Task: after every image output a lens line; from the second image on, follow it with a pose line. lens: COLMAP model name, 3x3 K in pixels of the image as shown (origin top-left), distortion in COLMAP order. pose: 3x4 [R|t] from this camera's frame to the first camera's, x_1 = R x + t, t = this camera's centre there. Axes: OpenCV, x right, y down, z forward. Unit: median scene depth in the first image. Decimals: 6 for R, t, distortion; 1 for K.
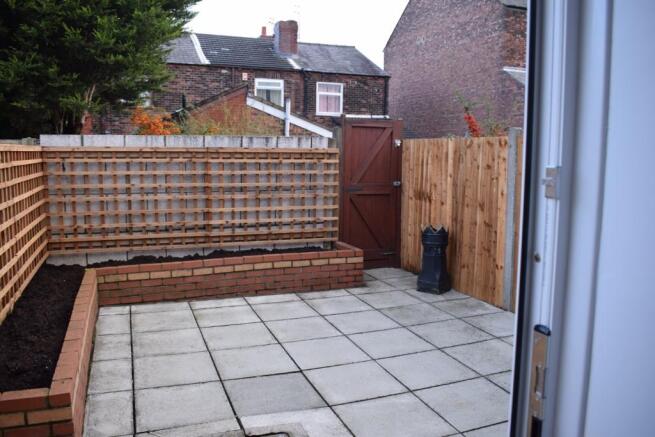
lens RADIAL K [[545.0, 0, 330.4], [0, 545.0, 217.1], [0, 0, 1]] dist [-0.067847, -0.012659]
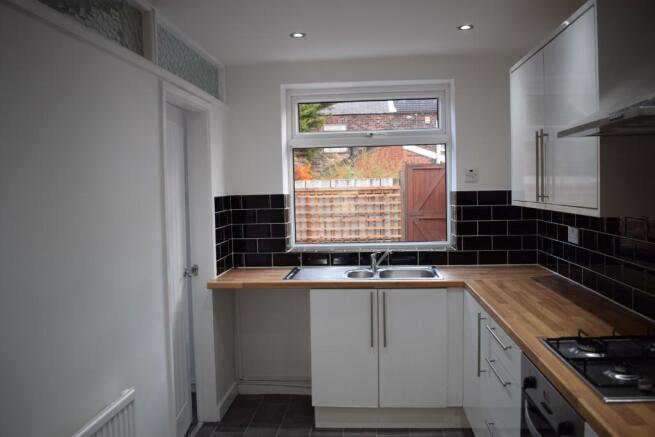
lens RADIAL K [[545.0, 0, 326.6], [0, 545.0, 216.2], [0, 0, 1]] dist [-0.067847, -0.012659]
pose [[0.903736, -0.008876, -0.427999, 0.451139], [-0.017577, 0.998173, -0.057816, 0.037021], [0.427730, 0.059773, 0.901928, -0.343289]]
